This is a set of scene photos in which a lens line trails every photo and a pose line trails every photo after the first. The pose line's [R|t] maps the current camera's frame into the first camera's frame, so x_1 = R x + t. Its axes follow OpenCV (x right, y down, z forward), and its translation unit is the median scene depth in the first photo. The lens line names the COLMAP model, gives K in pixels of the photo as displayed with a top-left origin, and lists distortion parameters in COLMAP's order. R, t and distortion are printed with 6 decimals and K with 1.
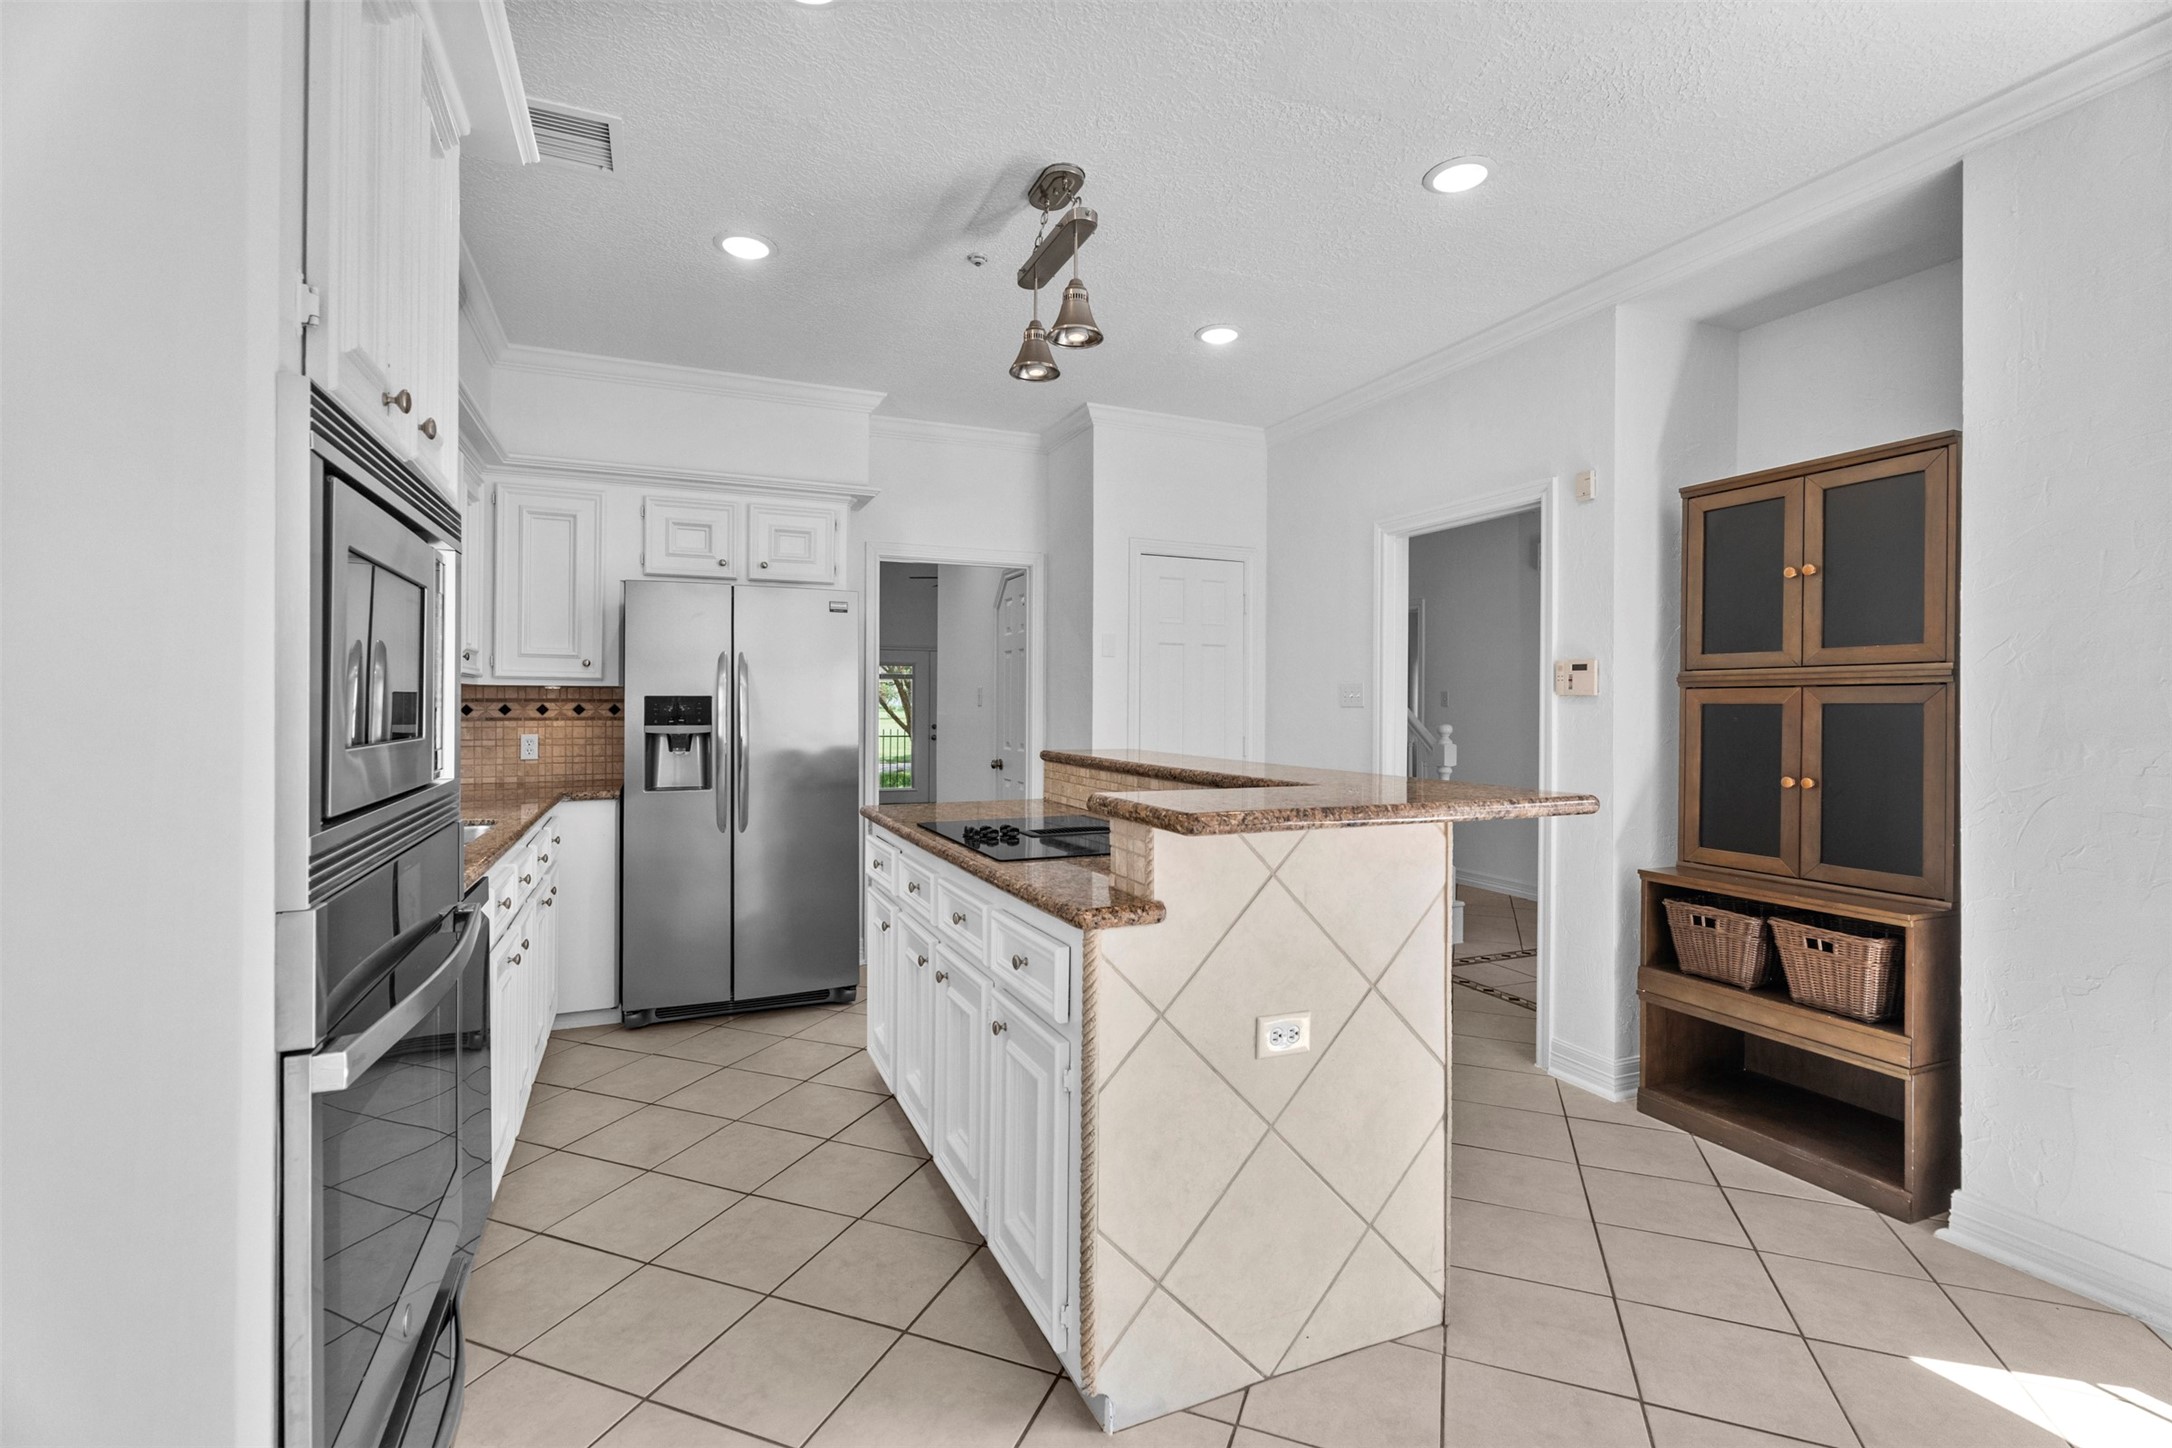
lens RADIAL K [[974.3, 0, 1075.4], [0, 974.3, 701.9], [0, 0, 1]] dist [0.001257, 0.000222]
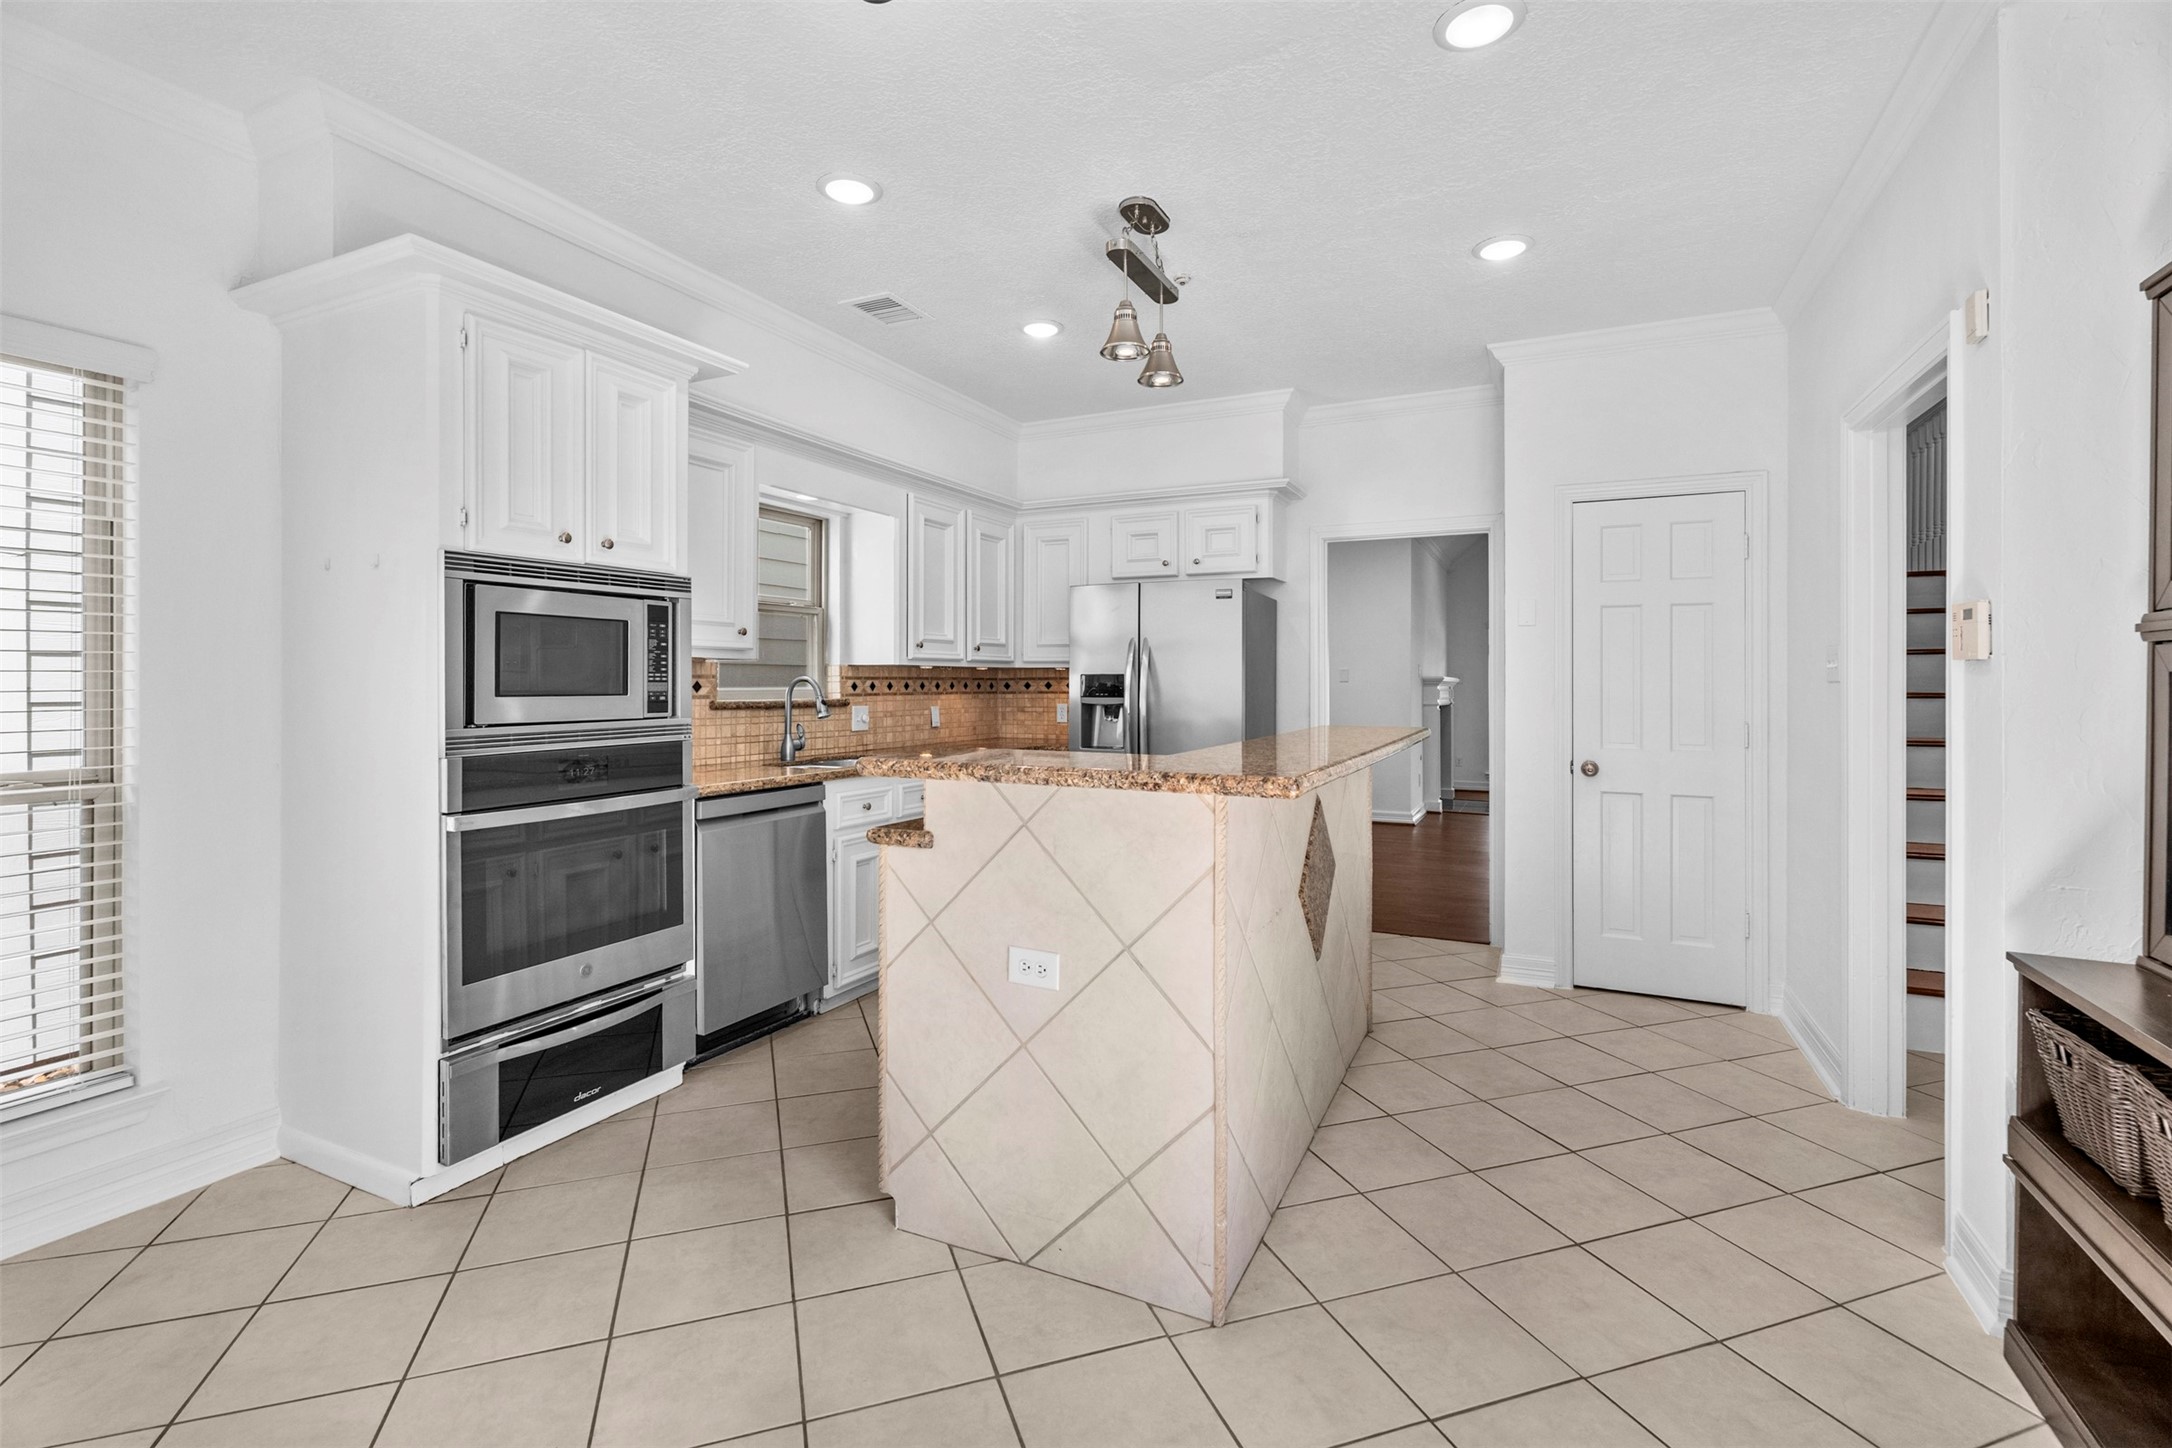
lens RADIAL K [[974.3, 0, 1068.3], [0, 974.3, 682.0], [0, 0, 1]] dist [0.001257, 0.000222]
pose [[0.648587, -0.003182, -0.761134, 0.667079], [0.003492, 0.999993, -0.001205, 0.006580], [0.761133, -0.001876, 0.648594, 0.179926]]
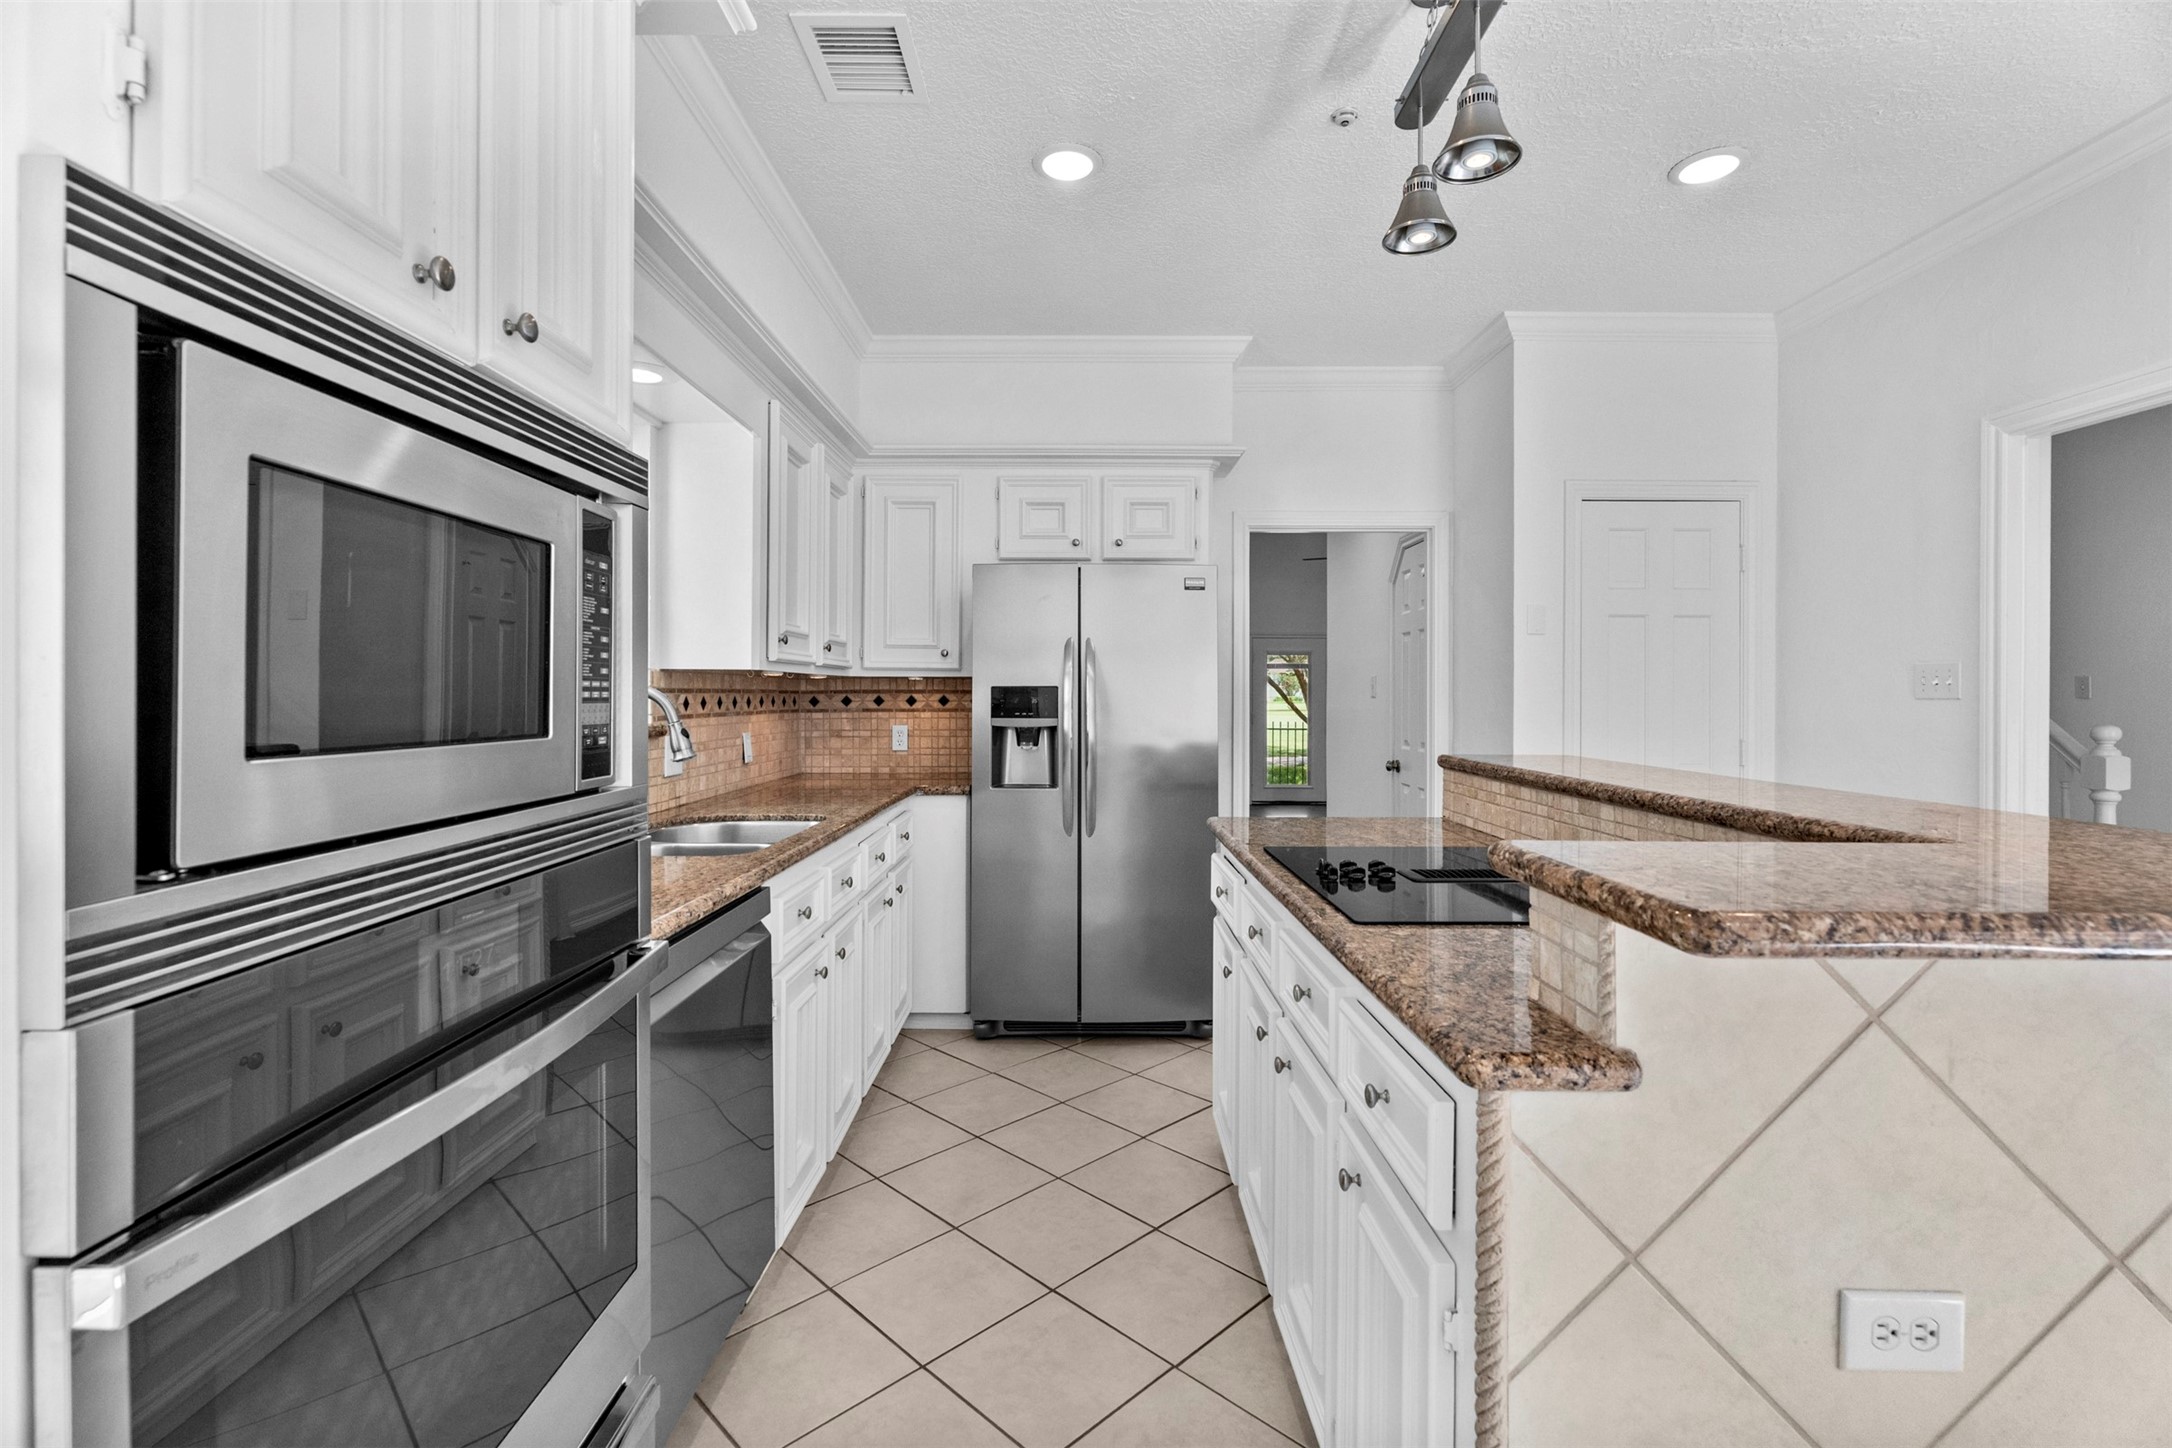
lens RADIAL K [[974.3, 0, 1080.0], [0, 974.3, 689.8], [0, 0, 1]] dist [0.001257, 0.000222]
pose [[0.918225, -0.003073, -0.396046, 0.011650], [0.001644, 0.999991, -0.003949, 0.001108], [0.396055, 0.002975, 0.918222, 0.211273]]
